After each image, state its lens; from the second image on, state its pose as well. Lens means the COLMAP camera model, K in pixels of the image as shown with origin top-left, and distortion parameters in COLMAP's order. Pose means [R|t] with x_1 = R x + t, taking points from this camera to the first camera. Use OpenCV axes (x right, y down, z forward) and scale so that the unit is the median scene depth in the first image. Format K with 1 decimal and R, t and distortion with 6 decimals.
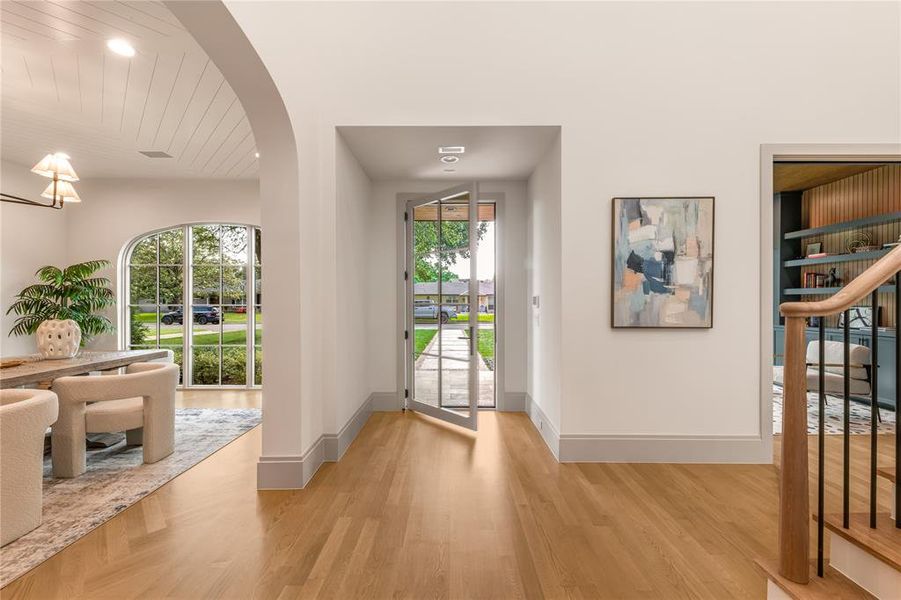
lens RADIAL K [[364.3, 0, 445.1], [0, 364.3, 303.1], [0, 0, 1]] dist [-0.002367, -0.000274]
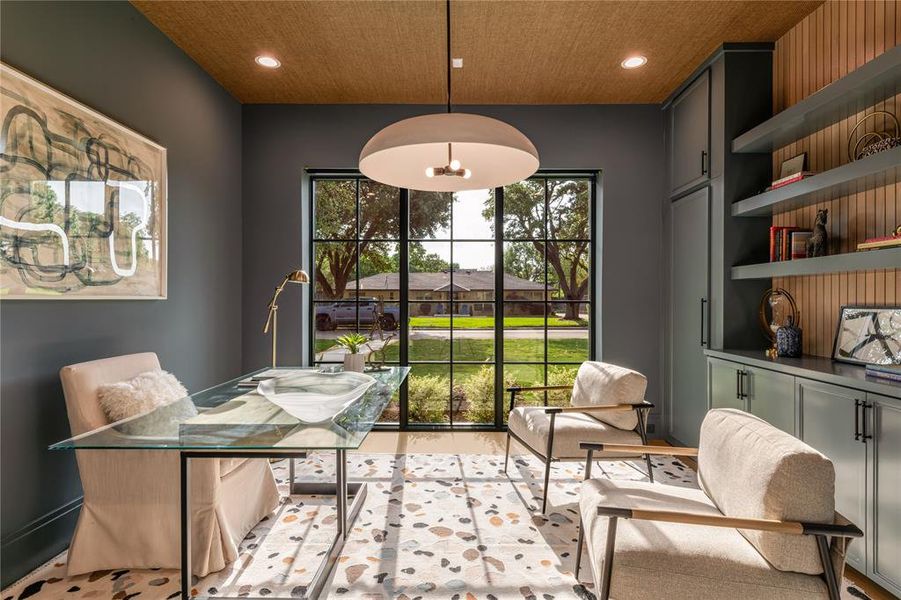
lens RADIAL K [[475.1, 0, 449.7], [0, 475.1, 294.7], [0, 0, 1]] dist [-0.007501, -0.001171]
pose [[0.999940, 0.003902, -0.010248, 1.258027], [-0.004073, 0.999853, -0.016666, 0.011947], [0.010181, 0.016706, 0.999809, 0.908491]]
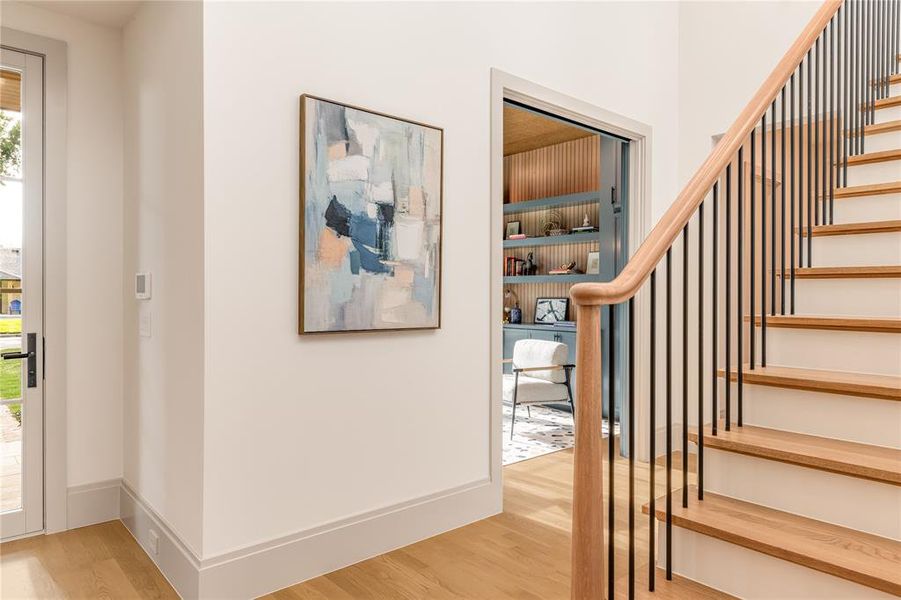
lens RADIAL K [[590.7, 0, 454.3], [0, 590.7, 297.6], [0, 0, 1]] dist [0.004562, 0.002470]
pose [[0.742236, 0.000395, 0.670139, 0.039586], [-0.001527, 0.999998, 0.001102, 0.011895], [-0.670137, -0.001842, 0.742235, 0.193477]]
